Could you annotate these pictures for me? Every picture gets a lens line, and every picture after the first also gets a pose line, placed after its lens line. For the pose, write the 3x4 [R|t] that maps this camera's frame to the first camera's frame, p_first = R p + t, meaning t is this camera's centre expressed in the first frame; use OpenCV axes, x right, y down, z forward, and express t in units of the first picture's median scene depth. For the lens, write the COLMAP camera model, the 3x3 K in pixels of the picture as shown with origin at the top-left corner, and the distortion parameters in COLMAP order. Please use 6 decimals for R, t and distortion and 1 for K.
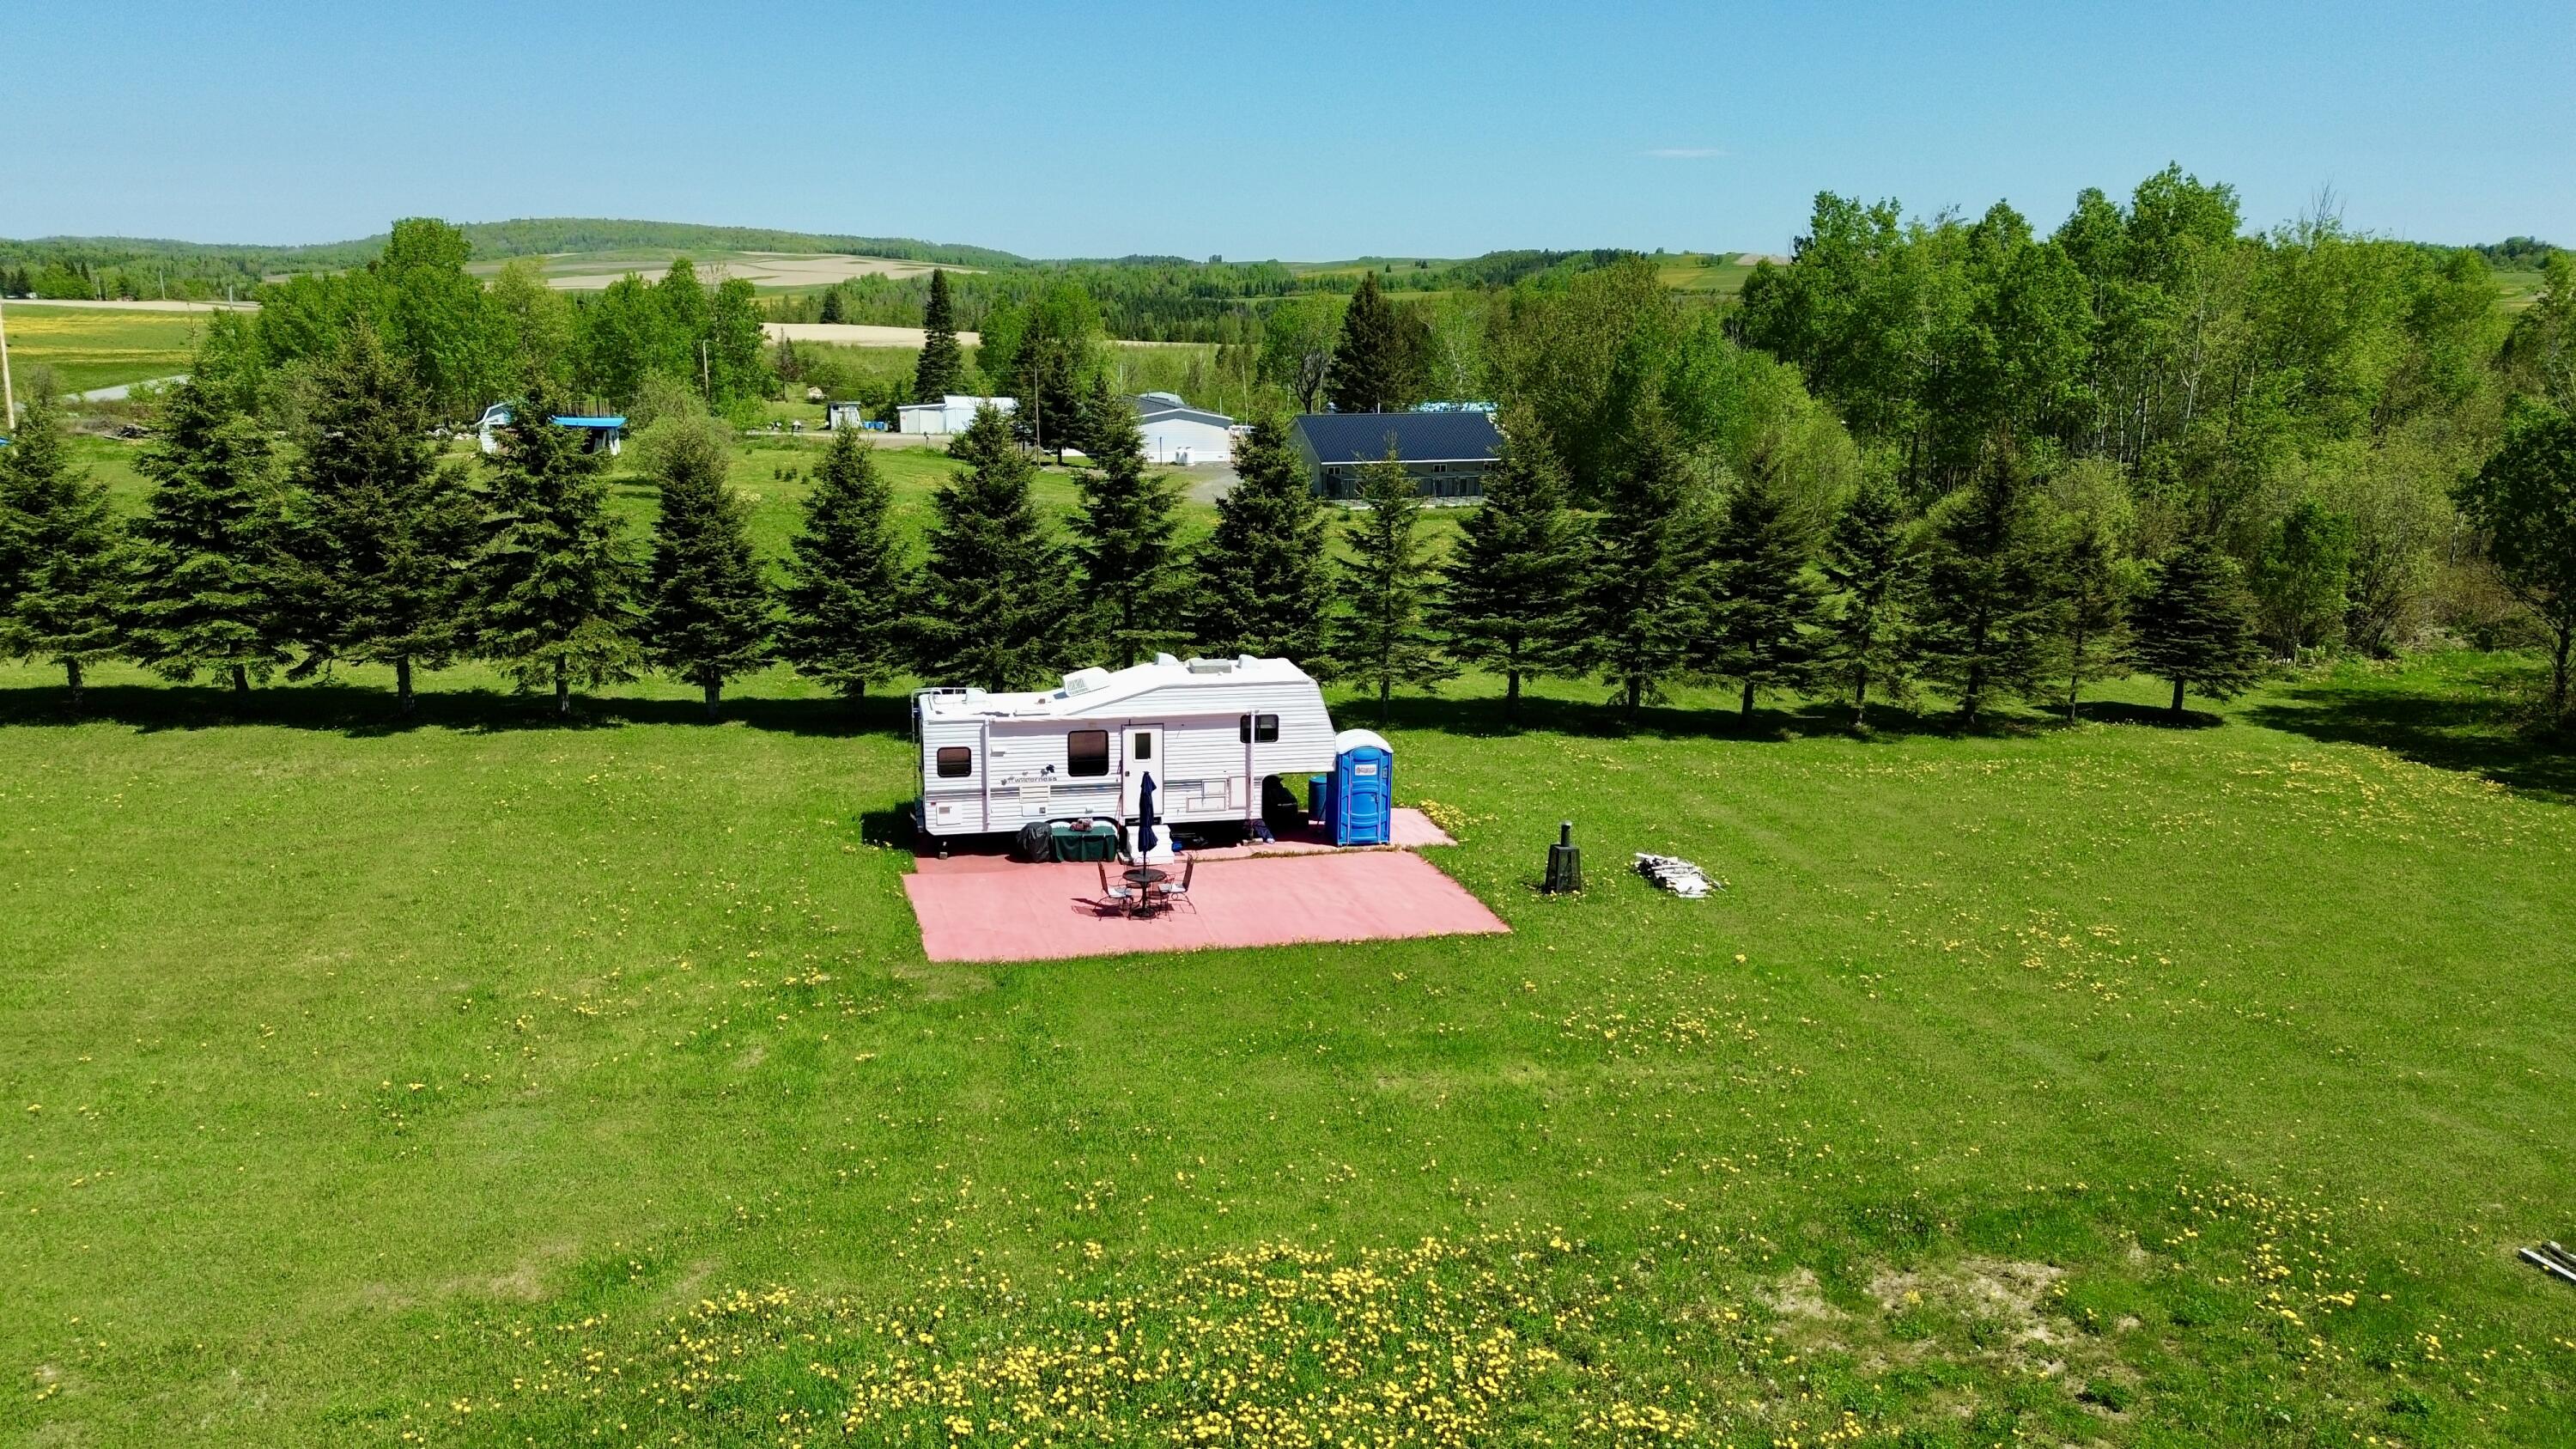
lens RADIAL K [[1812.7, 0, 1285.0], [0, 1812.7, 727.8], [0, 0, 1]] dist [0.091696, -0.092998]
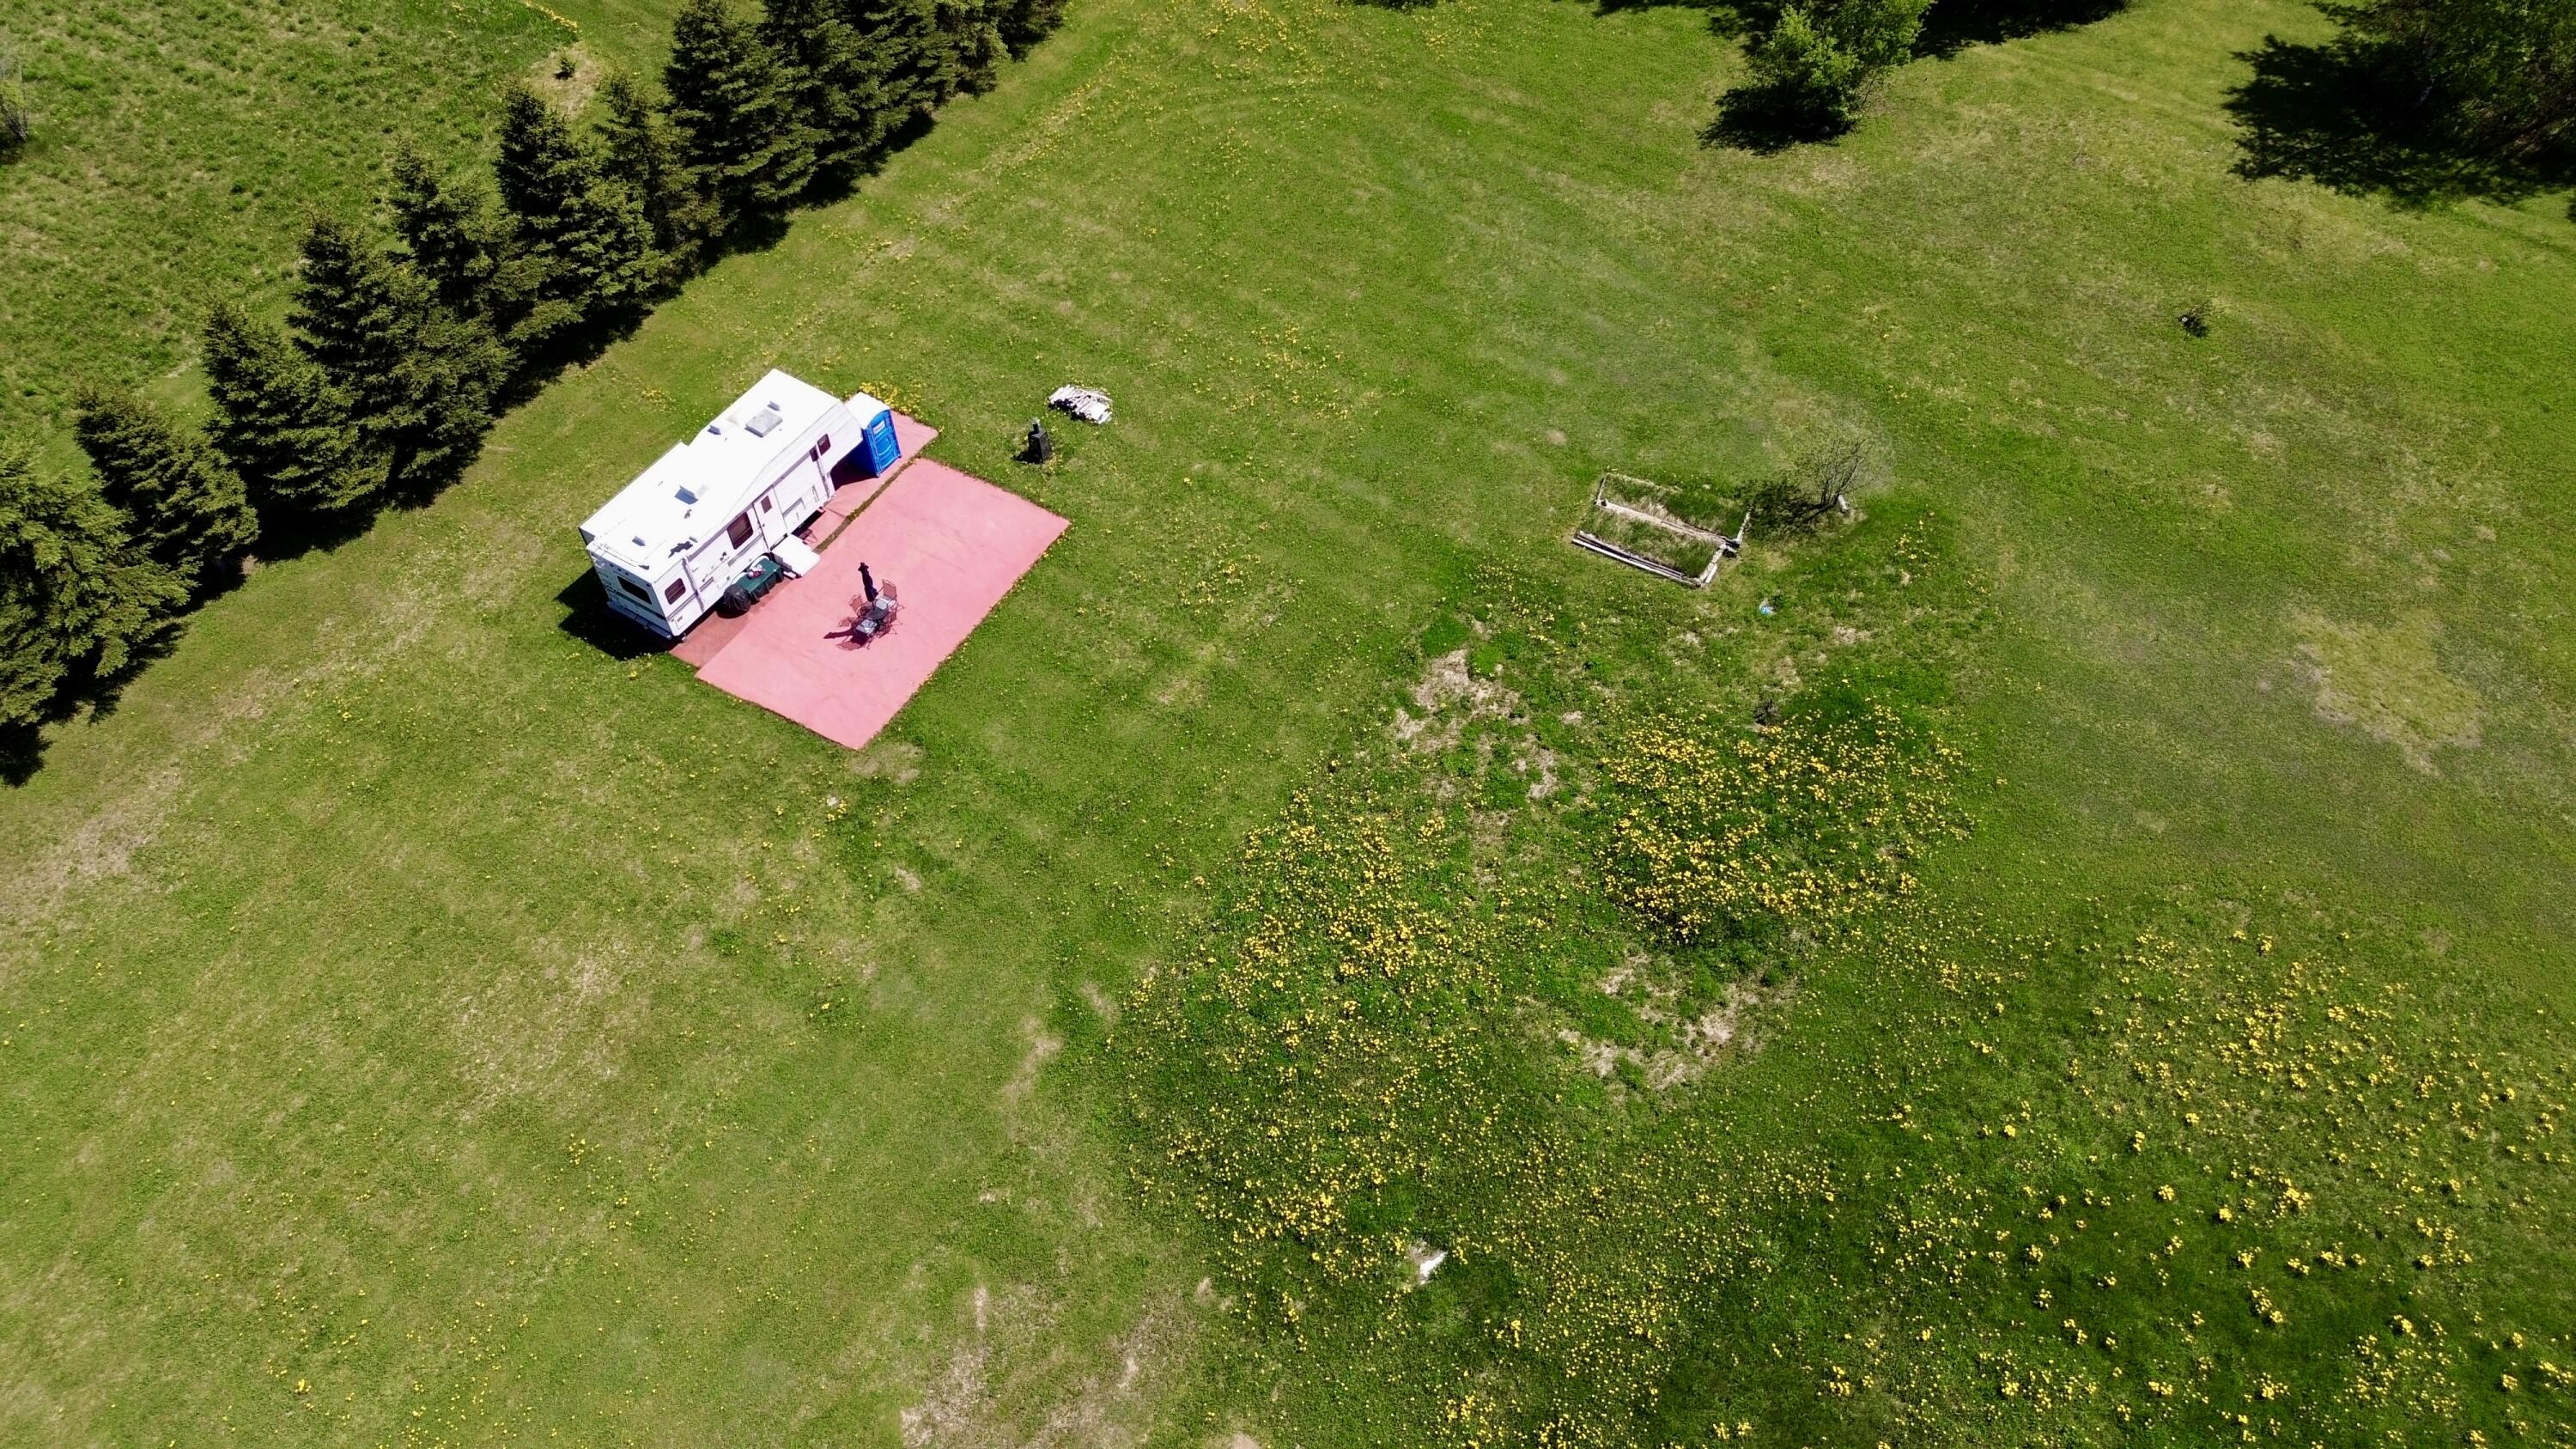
lens RADIAL K [[1812.7, 0, 1283.6], [0, 1812.7, 724.2], [0, 0, 1]] dist [0.091696, -0.092998]
pose [[0.713062, -0.571090, 0.406693, -0.397845], [0.166555, 0.701456, 0.692979, -0.673143], [-0.681030, -0.426400, 0.595299, -0.176303]]
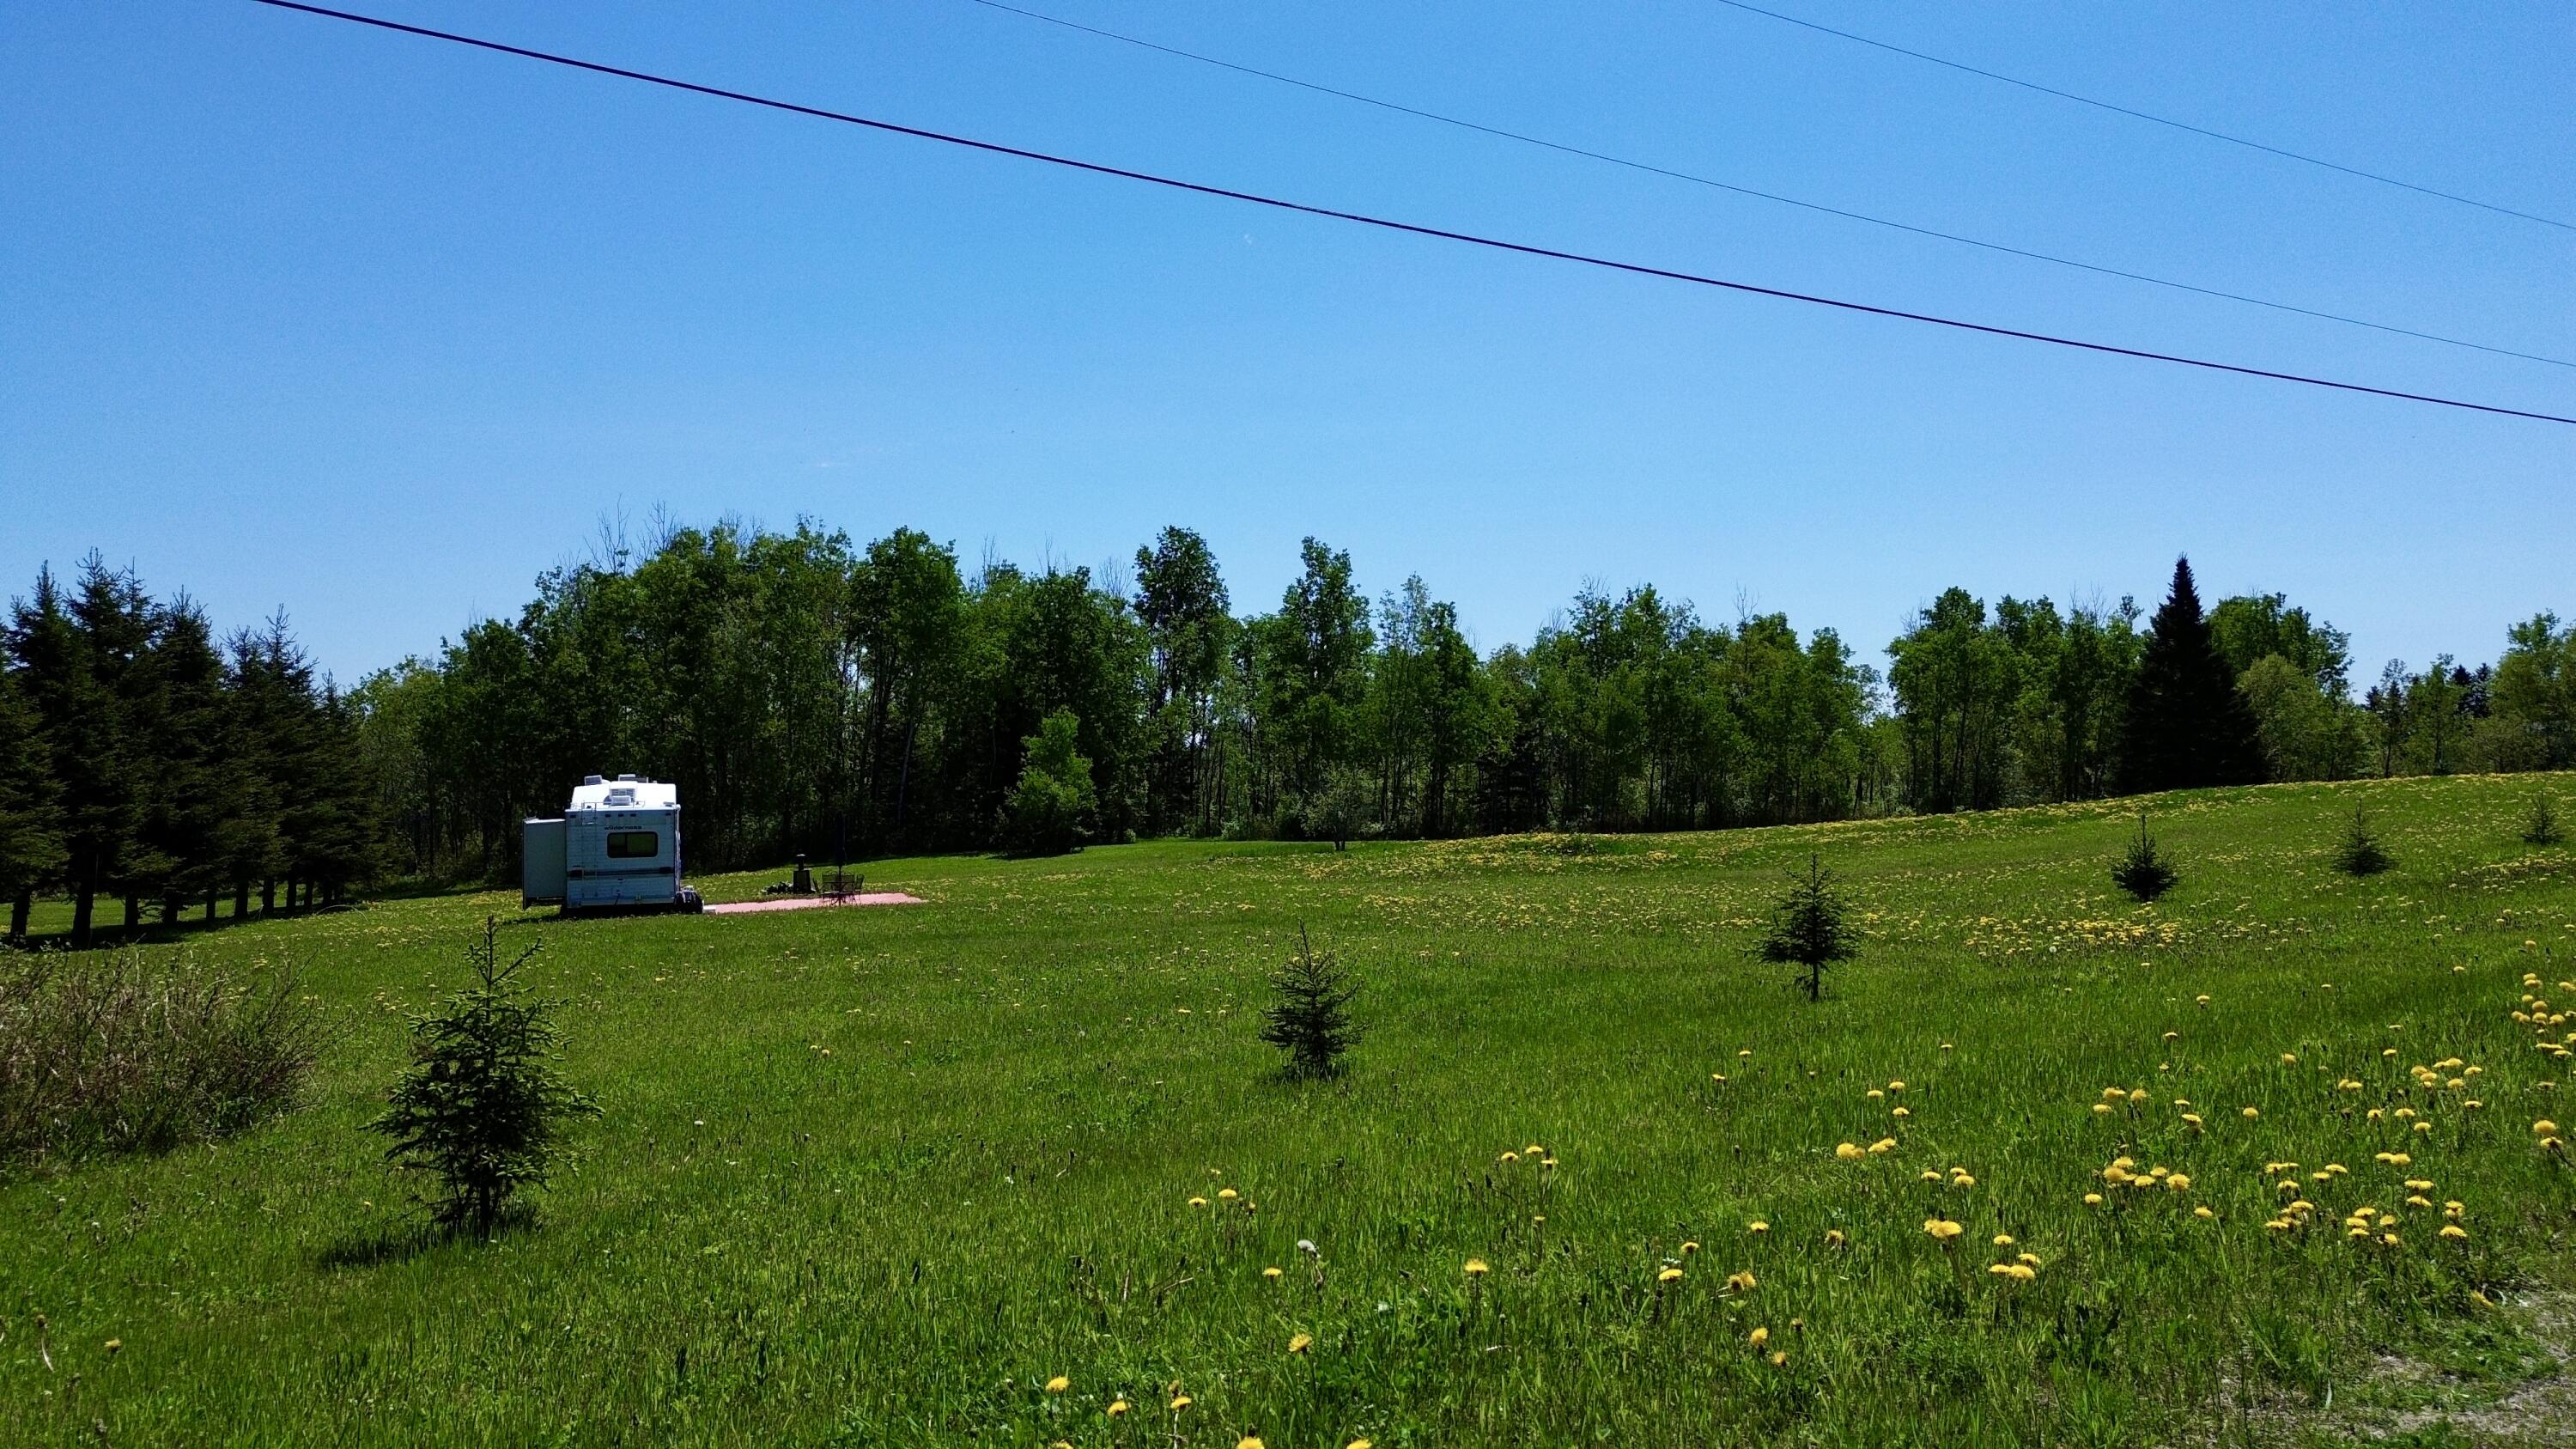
lens RADIAL K [[1812.7, 0, 1282.8], [0, 1812.7, 727.1], [0, 0, 1]] dist [0.091696, -0.092998]
pose [[-0.095773, 0.016483, 0.995267, -1.219452], [0.229054, 0.973396, 0.005921, 0.024658], [-0.968691, 0.228537, -0.097000, 0.576592]]
